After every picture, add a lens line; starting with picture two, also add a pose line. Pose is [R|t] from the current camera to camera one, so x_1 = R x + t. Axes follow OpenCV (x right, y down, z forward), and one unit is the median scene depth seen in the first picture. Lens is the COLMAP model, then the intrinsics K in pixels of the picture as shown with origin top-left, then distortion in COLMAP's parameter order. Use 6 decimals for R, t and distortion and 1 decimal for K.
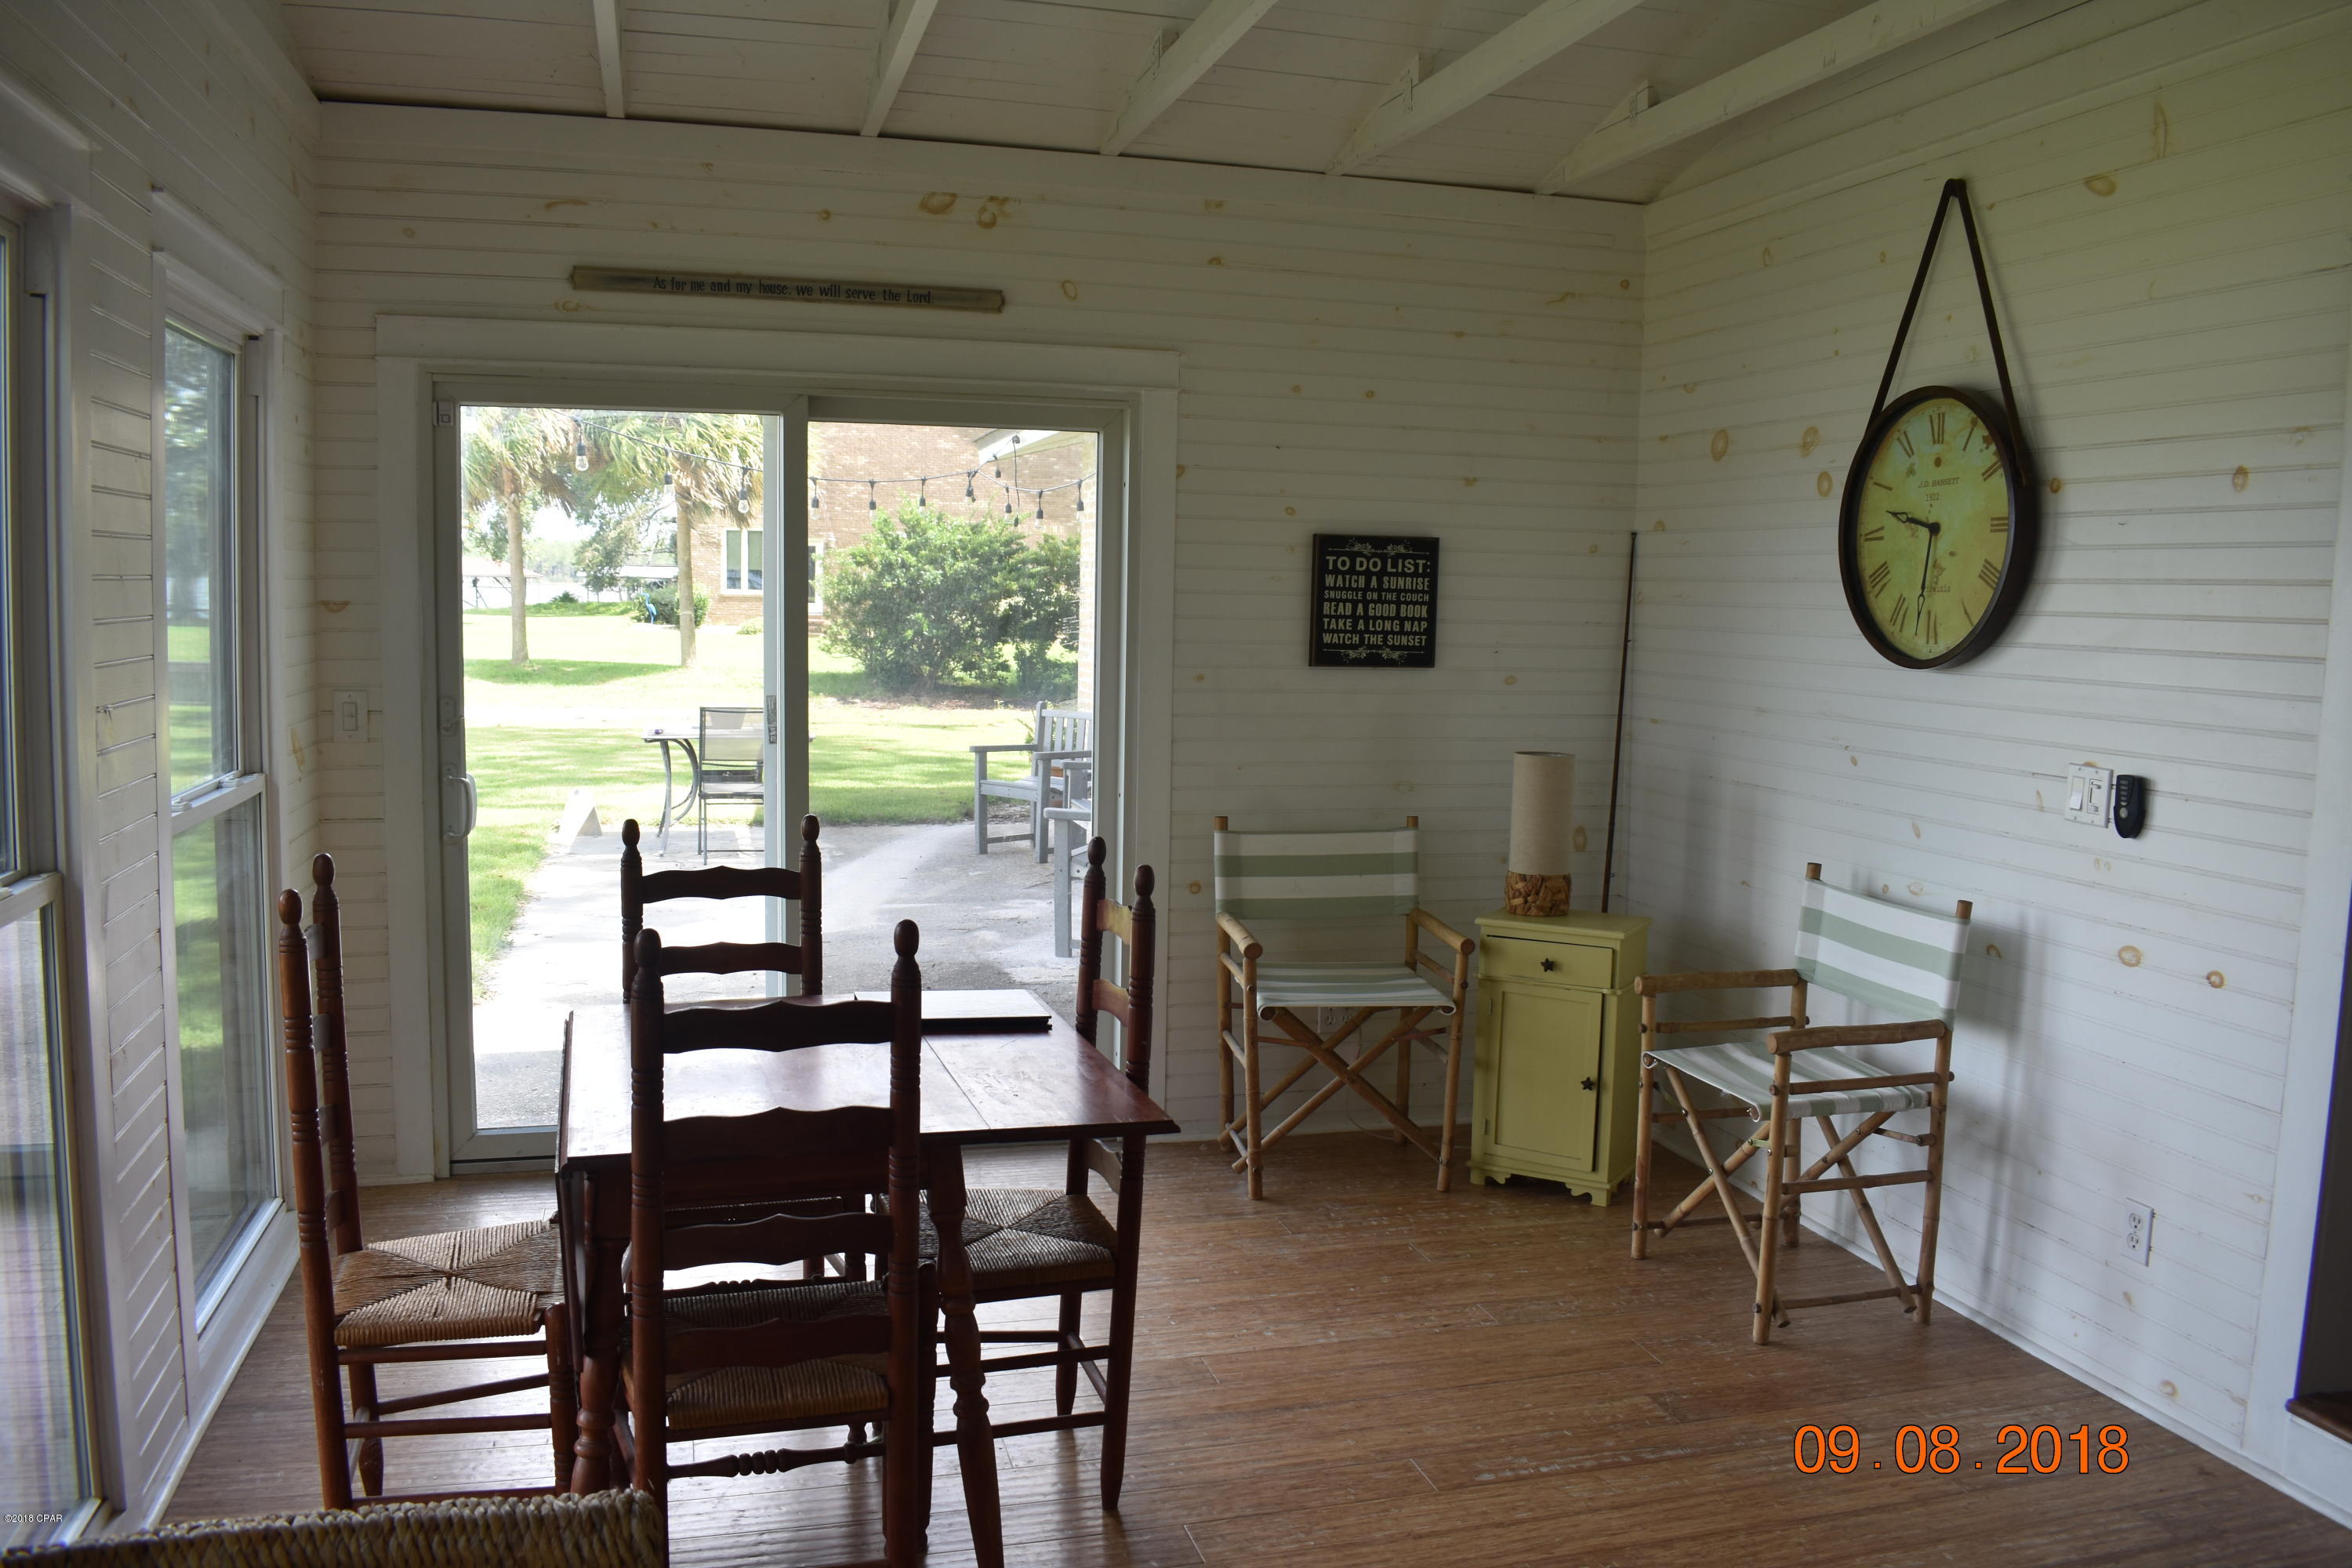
lens RADIAL K [[1831.8, 0, 1176.0], [0, 1831.8, 784.0], [0, 0, 1]] dist [-0.092218, 0.010281]
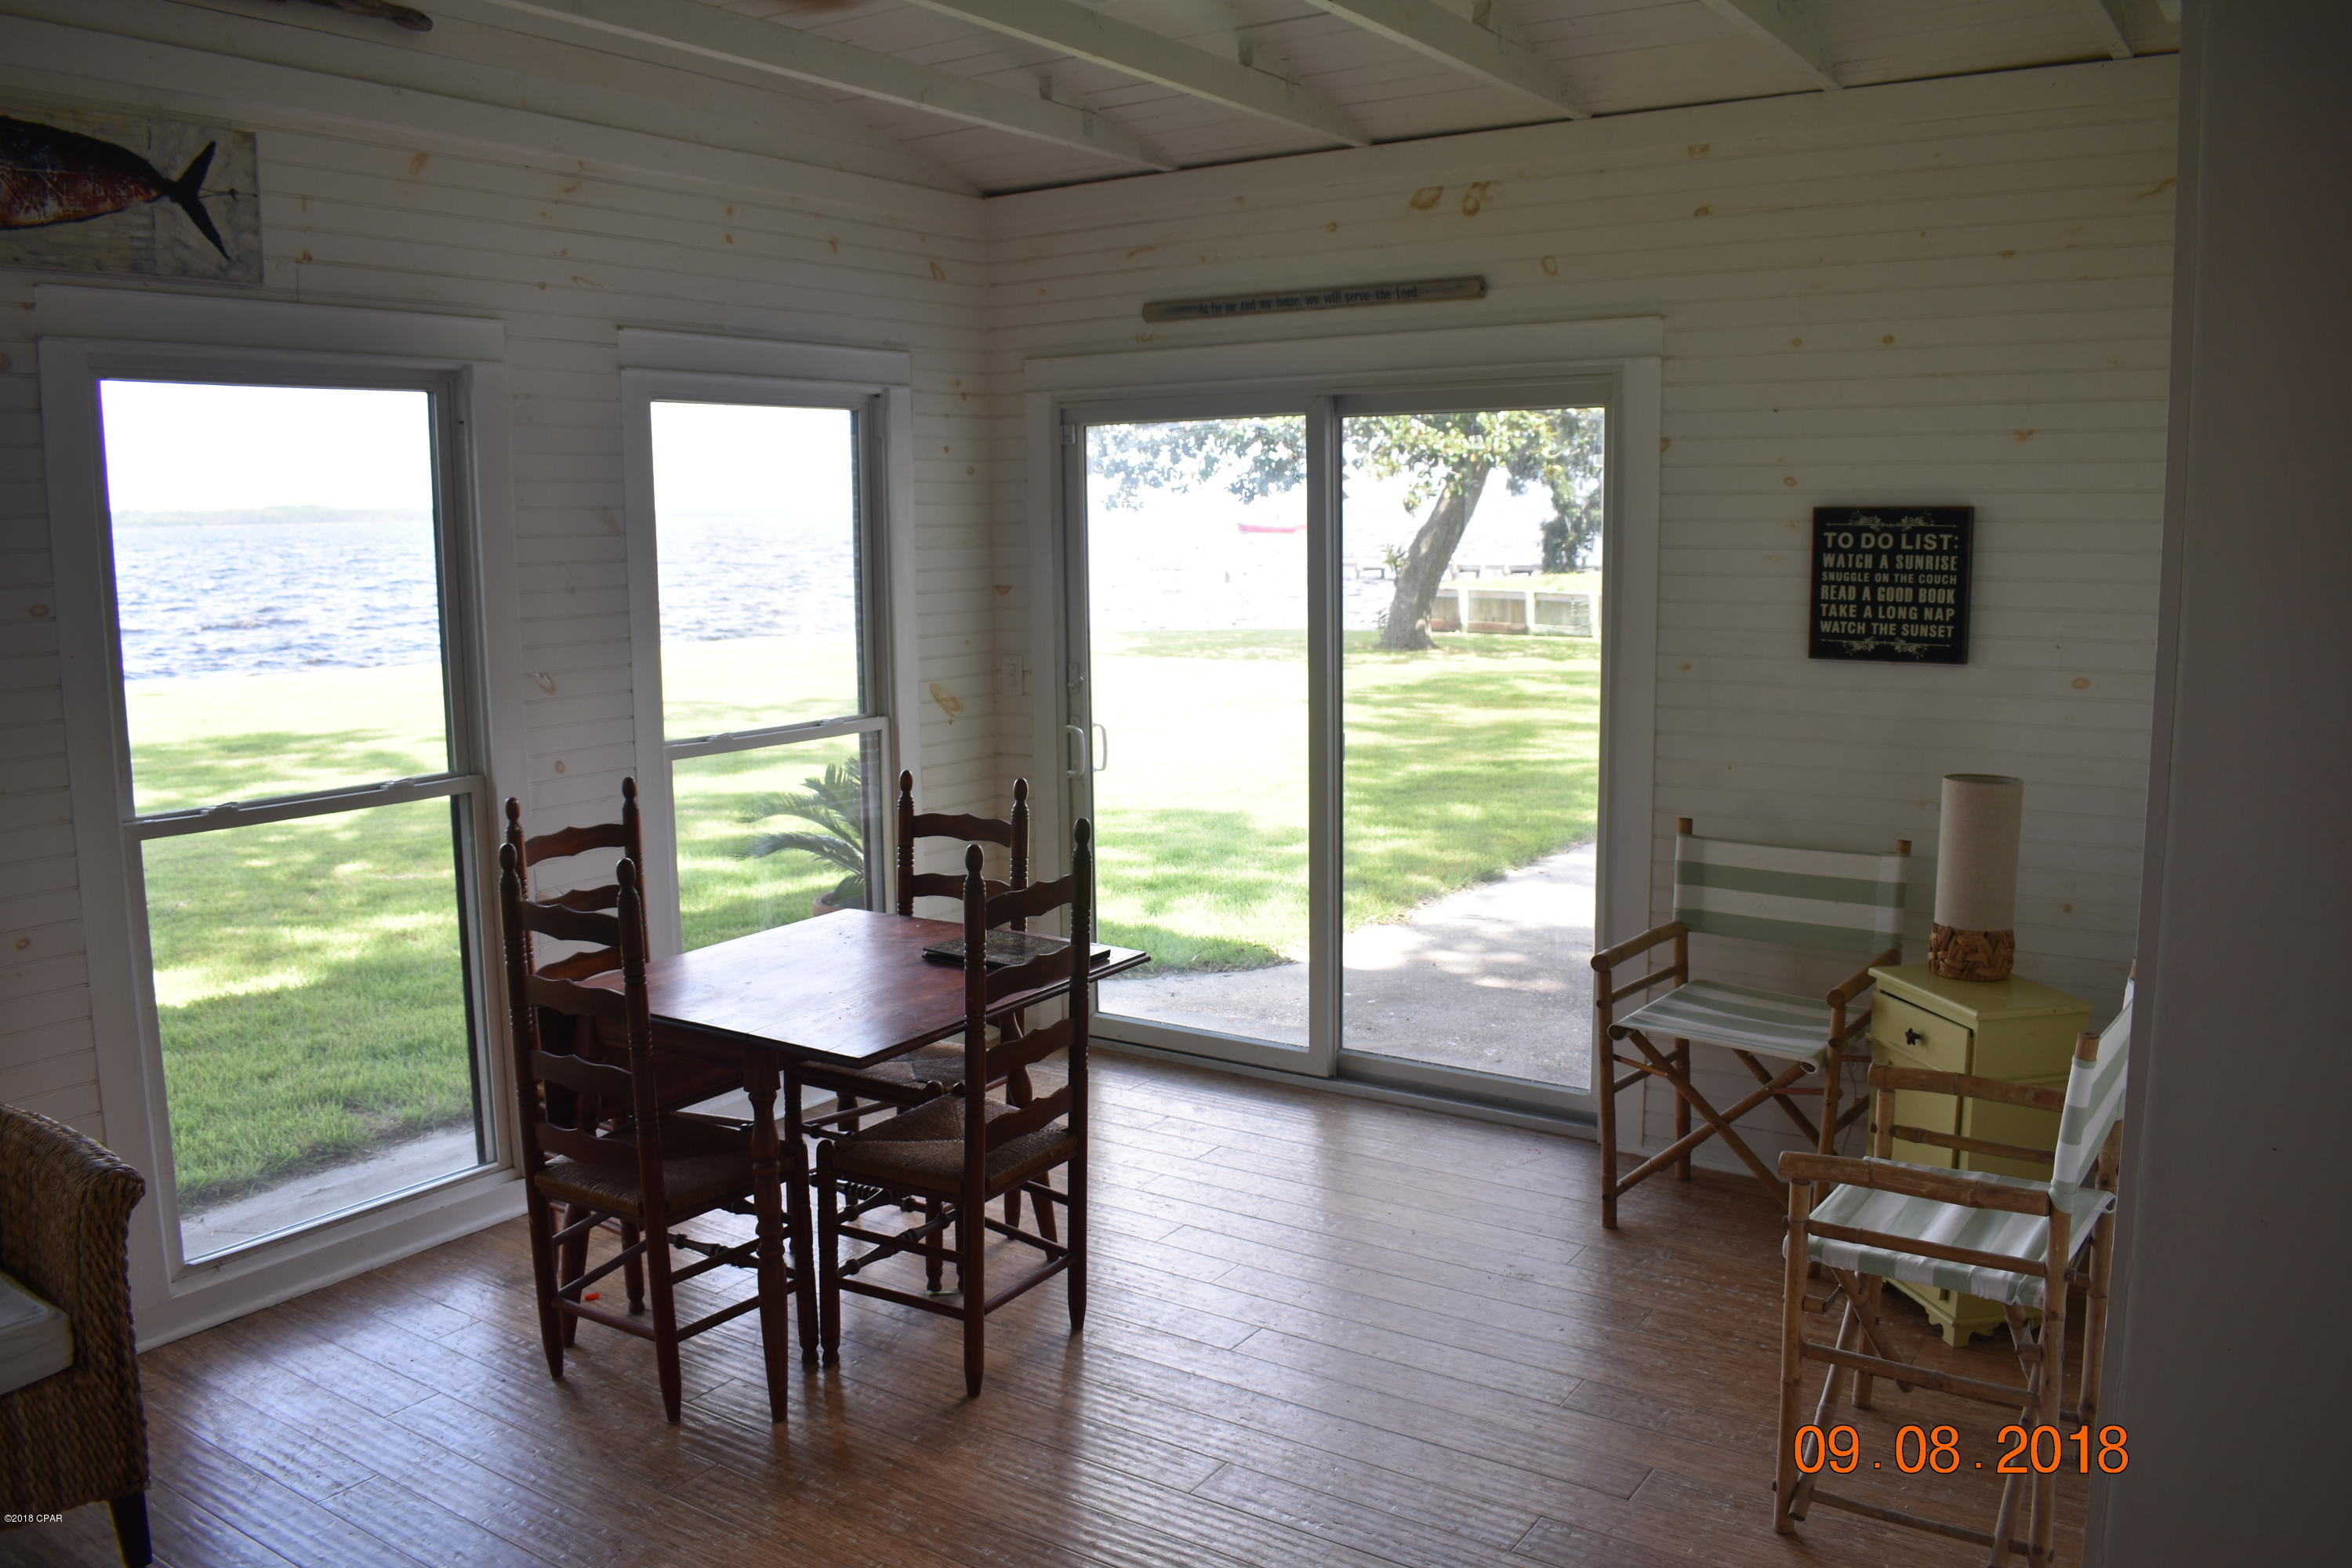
lens RADIAL K [[1831.8, 0, 1176.0], [0, 1831.8, 784.0], [0, 0, 1]] dist [-0.092218, 0.010281]
pose [[0.650941, 0.082301, -0.754654, 0.538278], [-0.055152, 0.996606, 0.061115, -0.040740], [0.757123, 0.001839, 0.653270, 0.204107]]
